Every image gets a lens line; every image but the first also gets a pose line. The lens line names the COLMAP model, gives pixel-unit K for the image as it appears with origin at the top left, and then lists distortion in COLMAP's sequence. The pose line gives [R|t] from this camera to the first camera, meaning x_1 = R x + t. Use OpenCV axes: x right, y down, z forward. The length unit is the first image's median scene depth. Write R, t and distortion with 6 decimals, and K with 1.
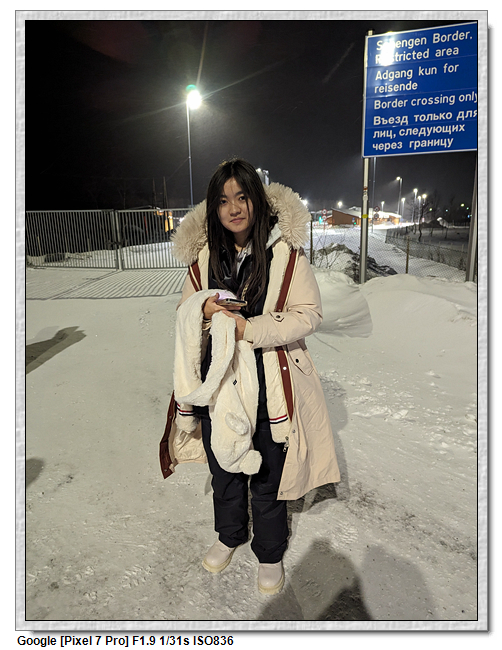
lens RADIAL K [[409.9, 0, 258.0], [0, 409.9, 310.8], [0, 0, 1]] dist [0.038293, -0.021879]
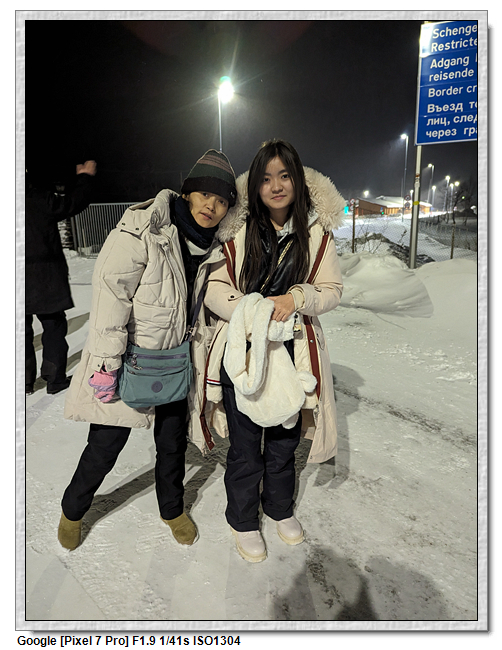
lens RADIAL K [[409.9, 0, 248.8], [0, 409.9, 309.7], [0, 0, 1]] dist [0.038293, -0.021879]
pose [[0.996898, 0.007656, -0.078331, -0.074754], [-0.006233, 0.999811, 0.018388, 0.018540], [0.078457, -0.017843, 0.996758, -0.059406]]
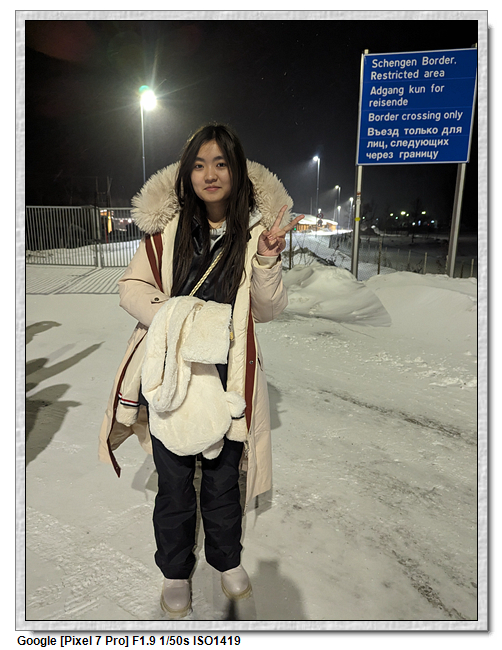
lens RADIAL K [[409.9, 0, 242.4], [0, 409.9, 308.5], [0, 0, 1]] dist [0.038293, -0.021879]
pose [[0.994158, 0.003444, 0.107884, -0.164335], [-0.001927, 0.999898, -0.014161, 0.021449], [-0.107922, 0.013870, 0.994063, -0.039016]]
